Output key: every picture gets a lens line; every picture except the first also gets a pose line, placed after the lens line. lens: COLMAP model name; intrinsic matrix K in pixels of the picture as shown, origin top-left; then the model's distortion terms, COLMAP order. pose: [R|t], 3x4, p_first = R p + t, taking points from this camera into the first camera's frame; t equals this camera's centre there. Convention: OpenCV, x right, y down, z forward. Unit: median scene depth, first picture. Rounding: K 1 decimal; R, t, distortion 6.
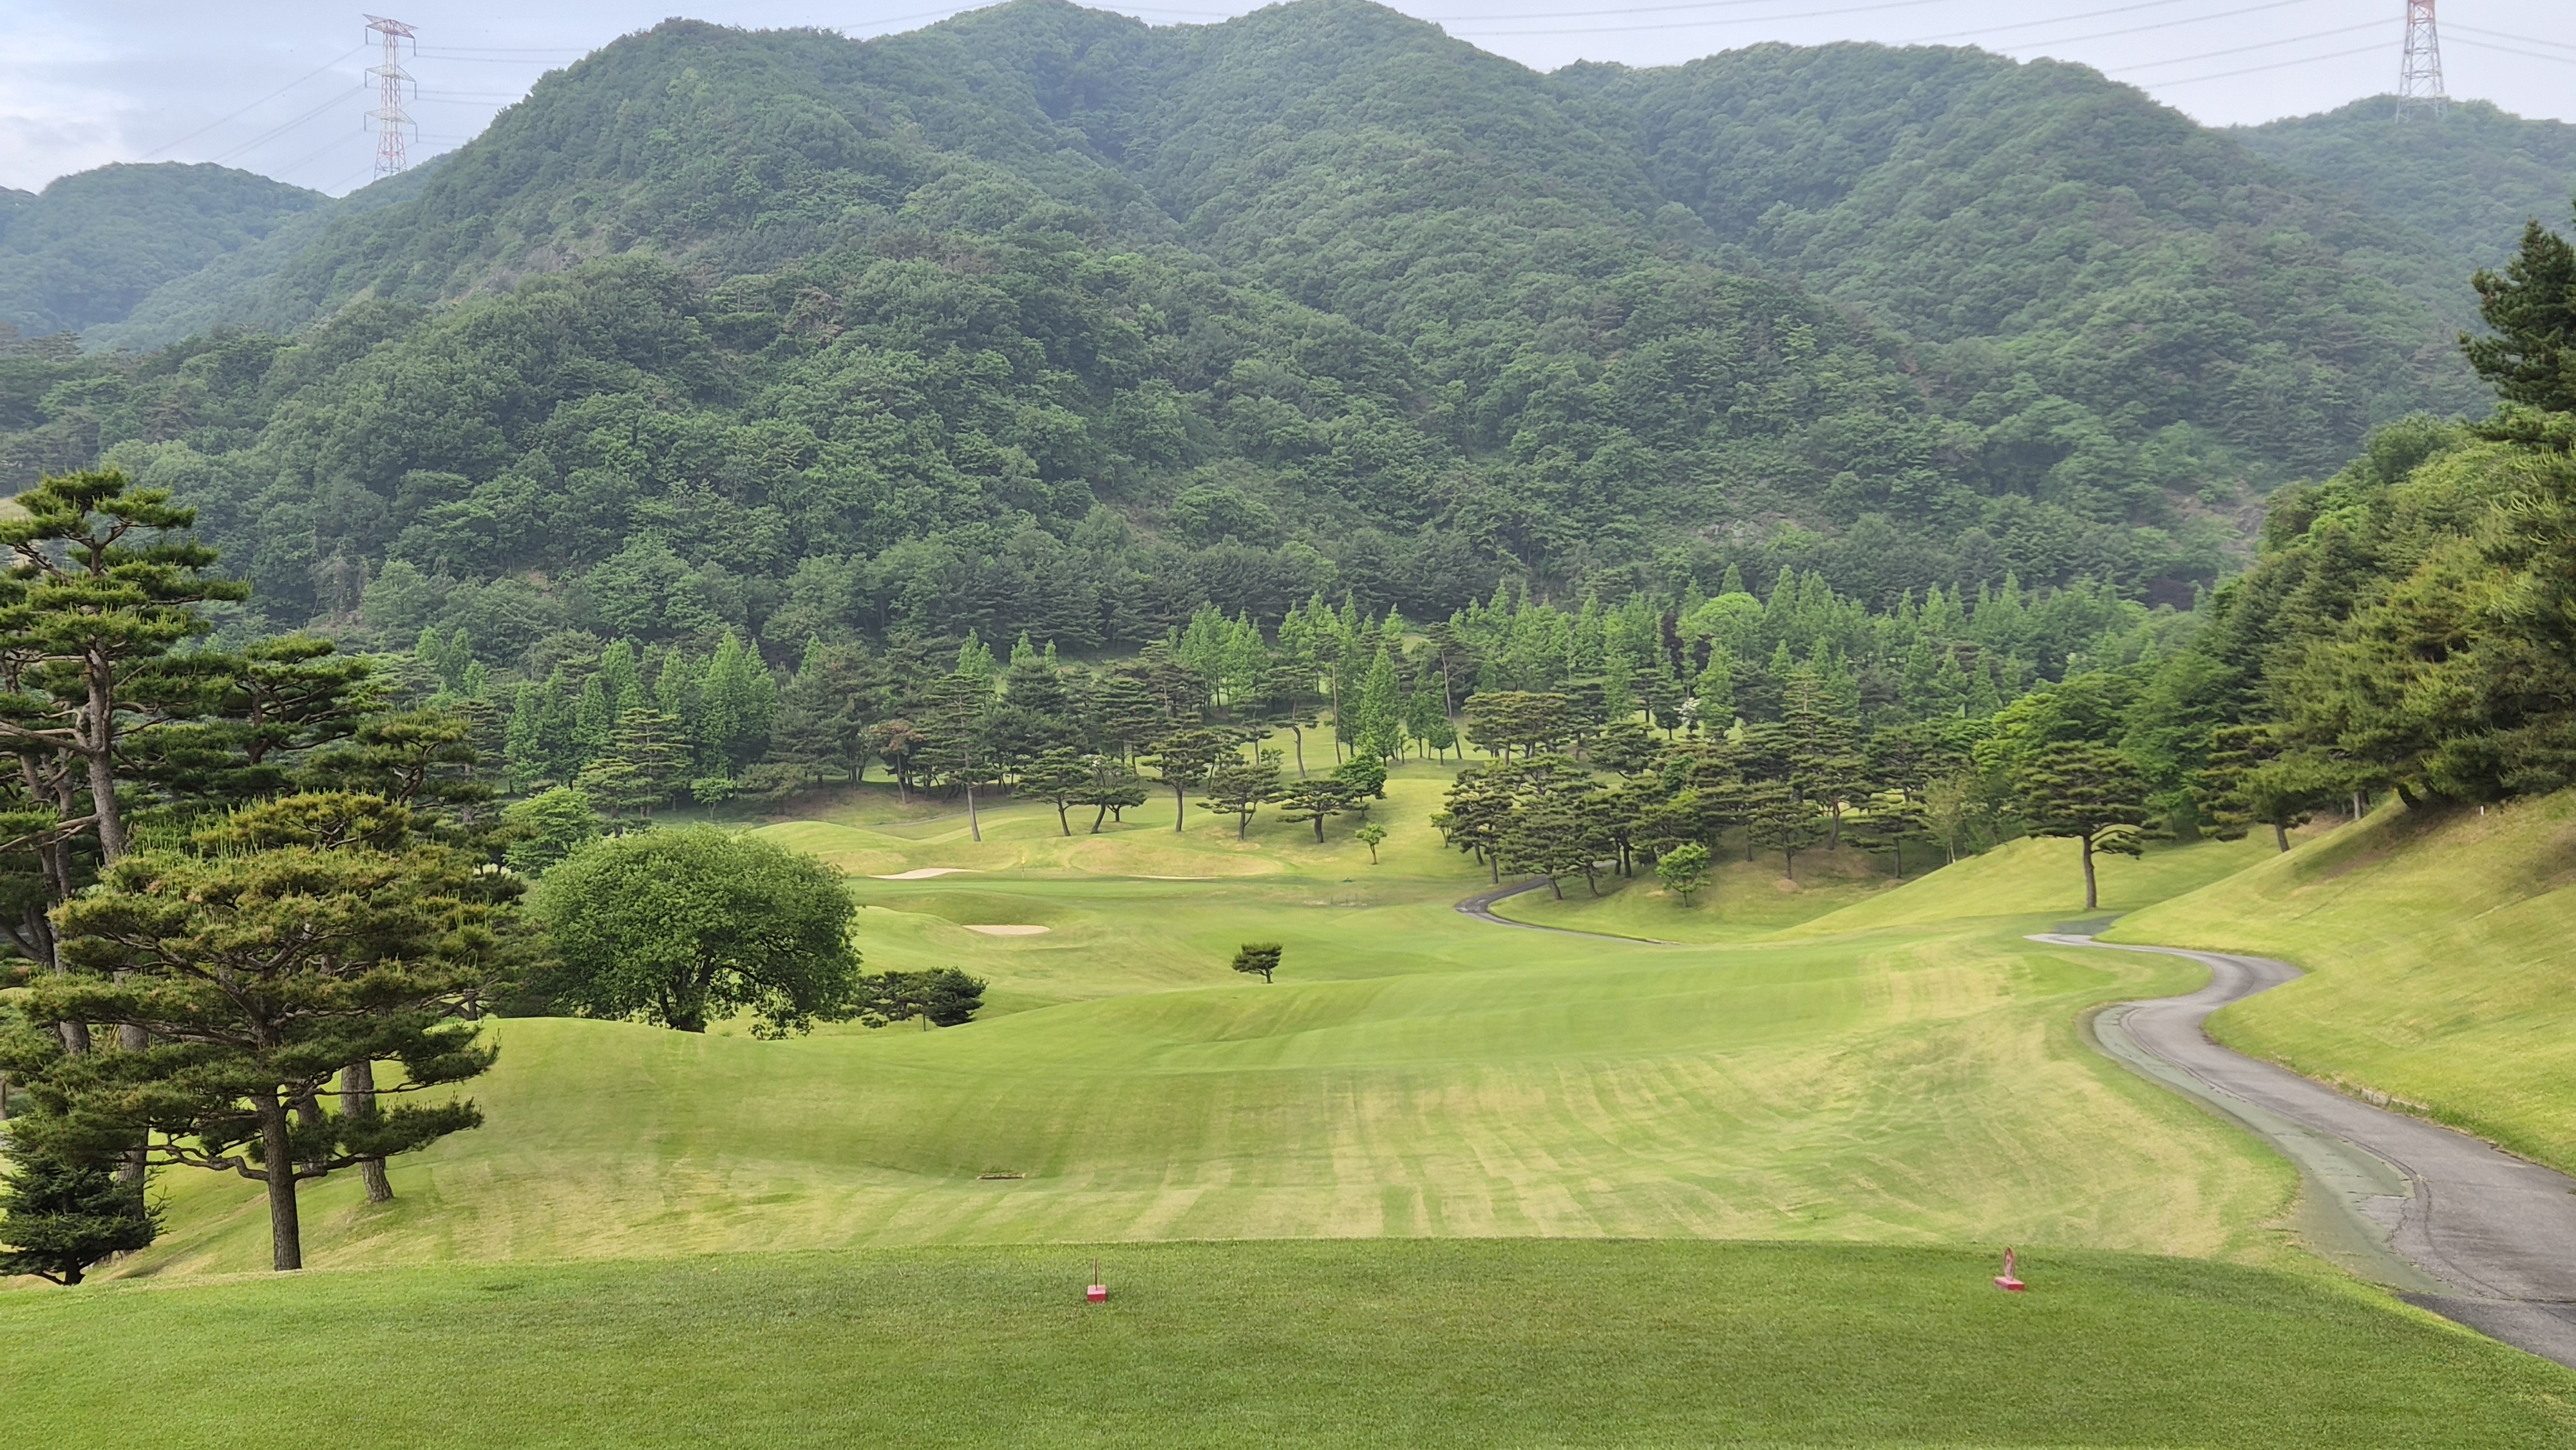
lens RADIAL K [[3417.7, 0, 1288.0], [0, 3417.7, 725.0], [0, 0, 1]] dist [0.012247, 0.043677]
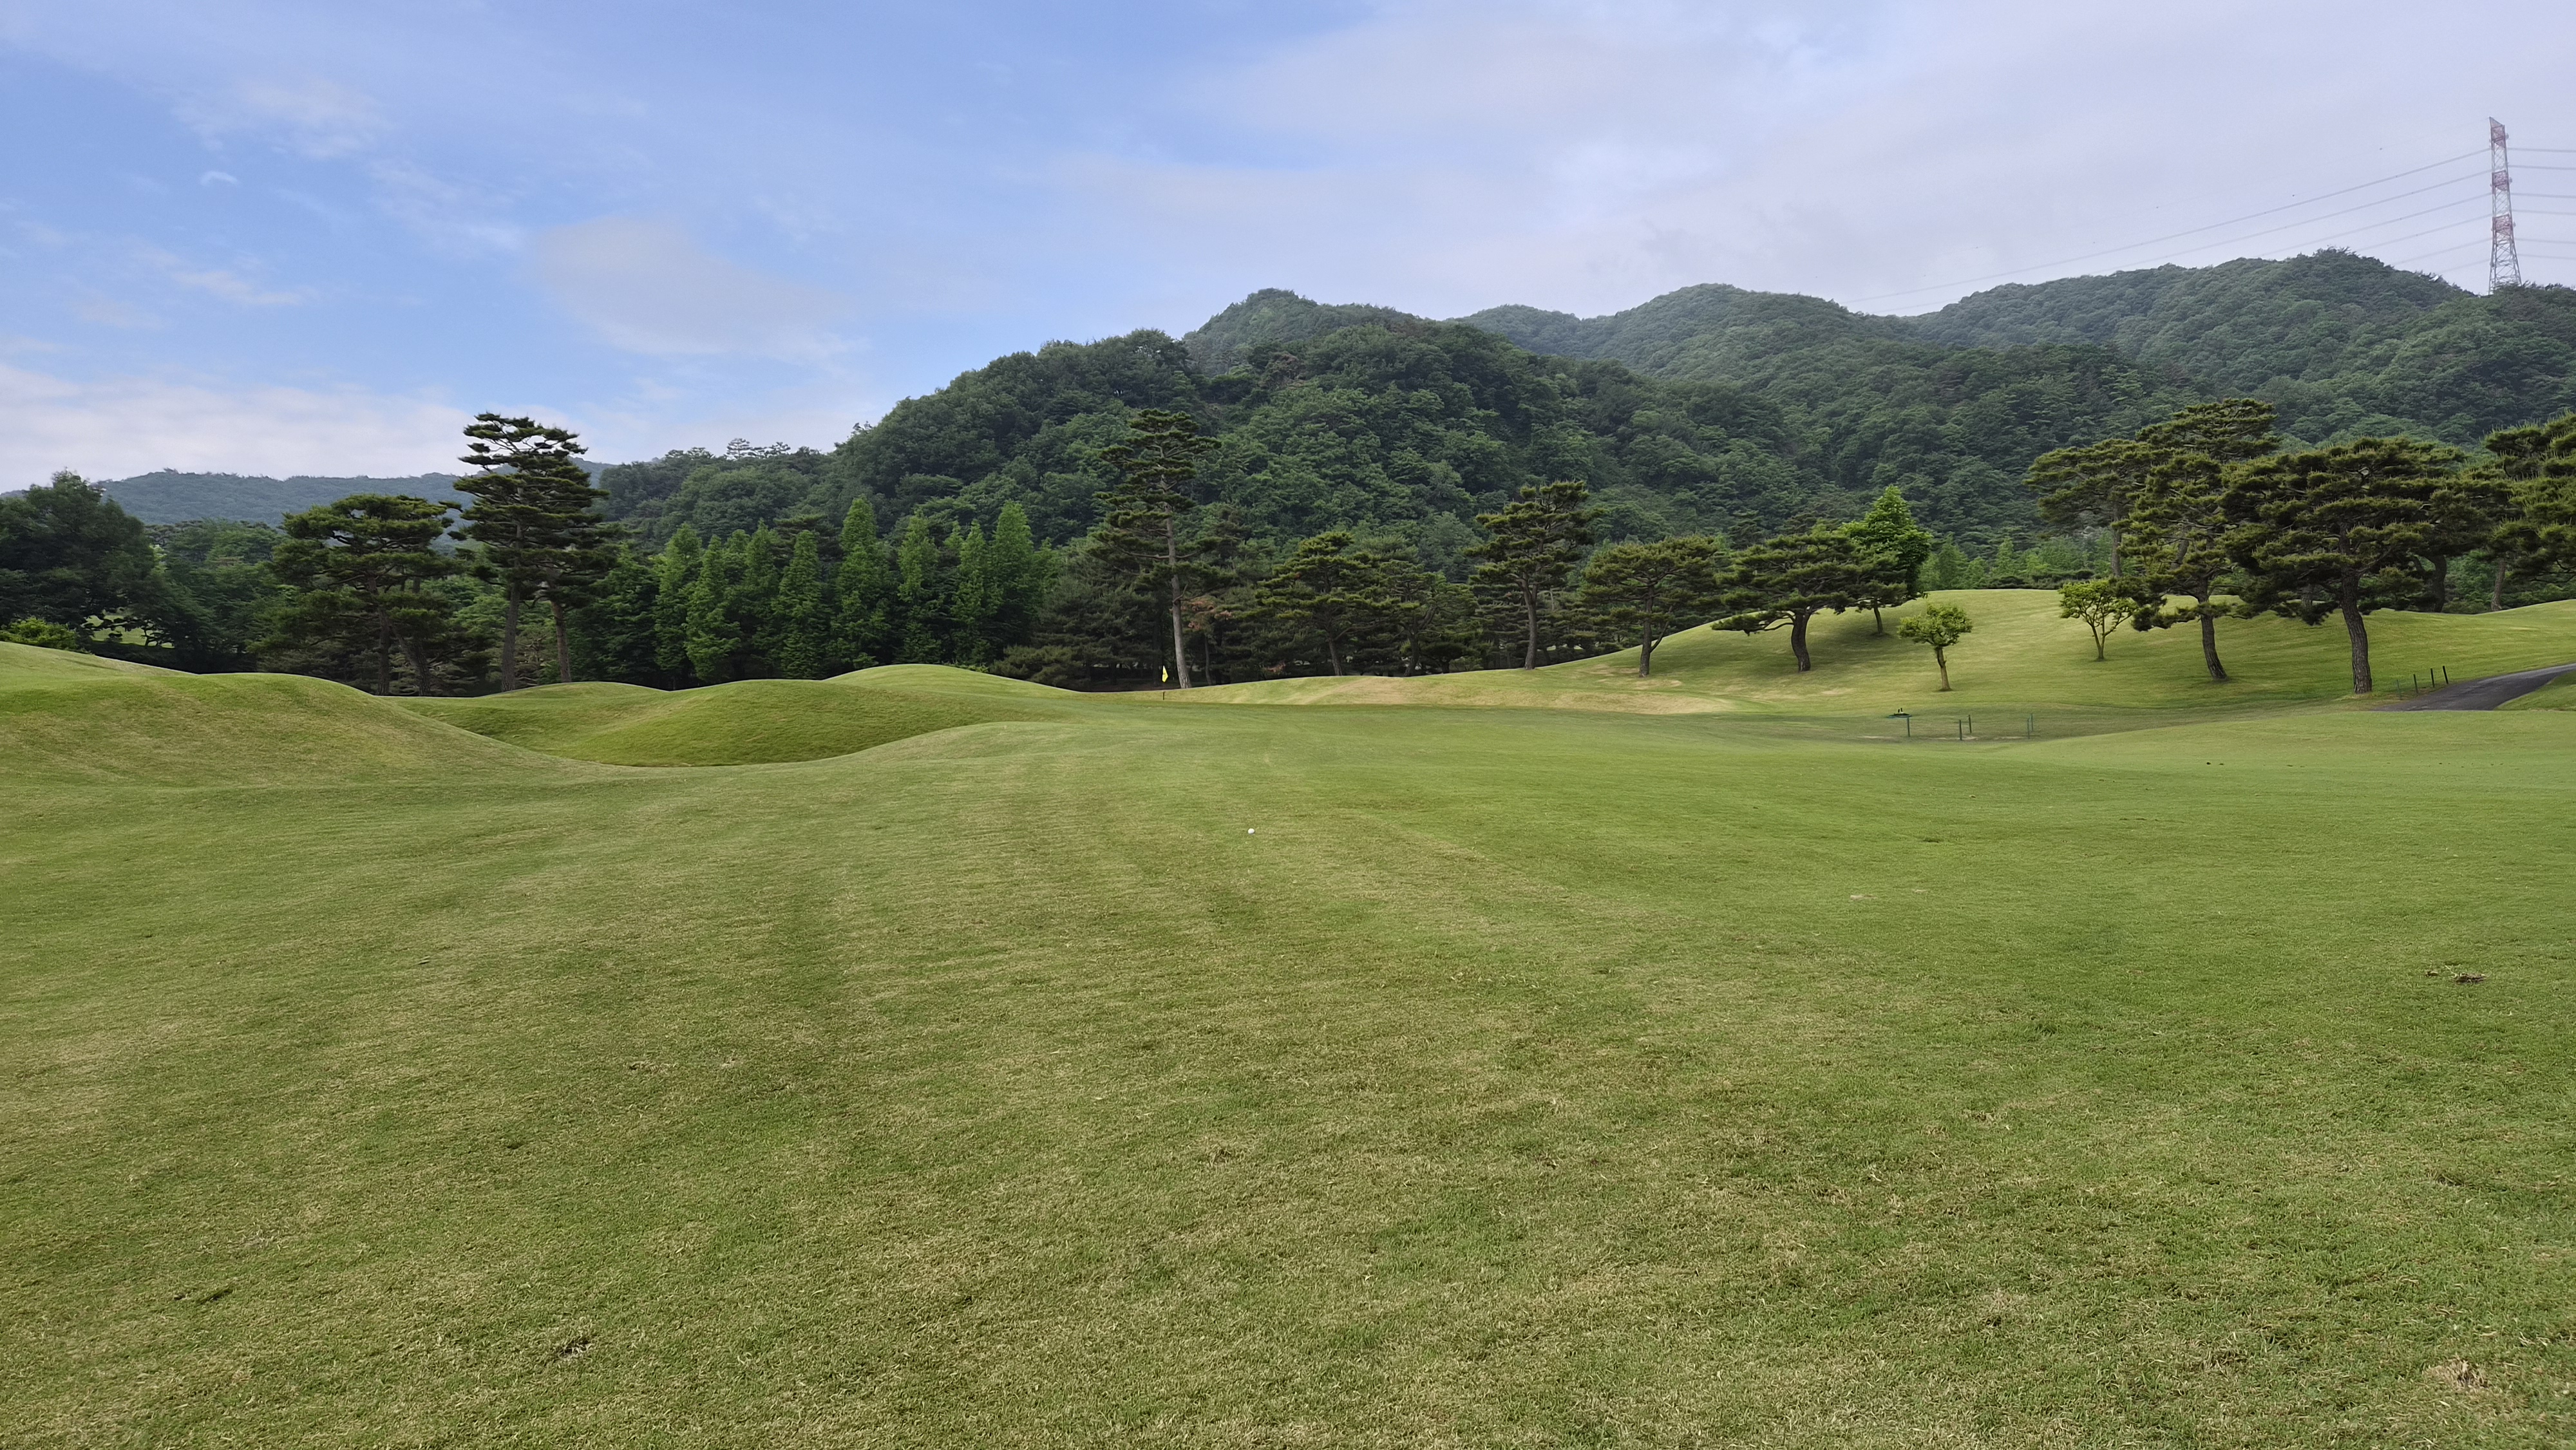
lens RADIAL K [[1716.0, 0, 1288.0], [0, 1716.0, 725.0], [0, 0, 1]] dist [0.034982, -0.064601]
pose [[0.976539, -0.008748, -0.215161, -0.005534], [0.000973, 0.999344, -0.036214, 0.027298], [0.215337, 0.035155, 0.975907, 0.390564]]
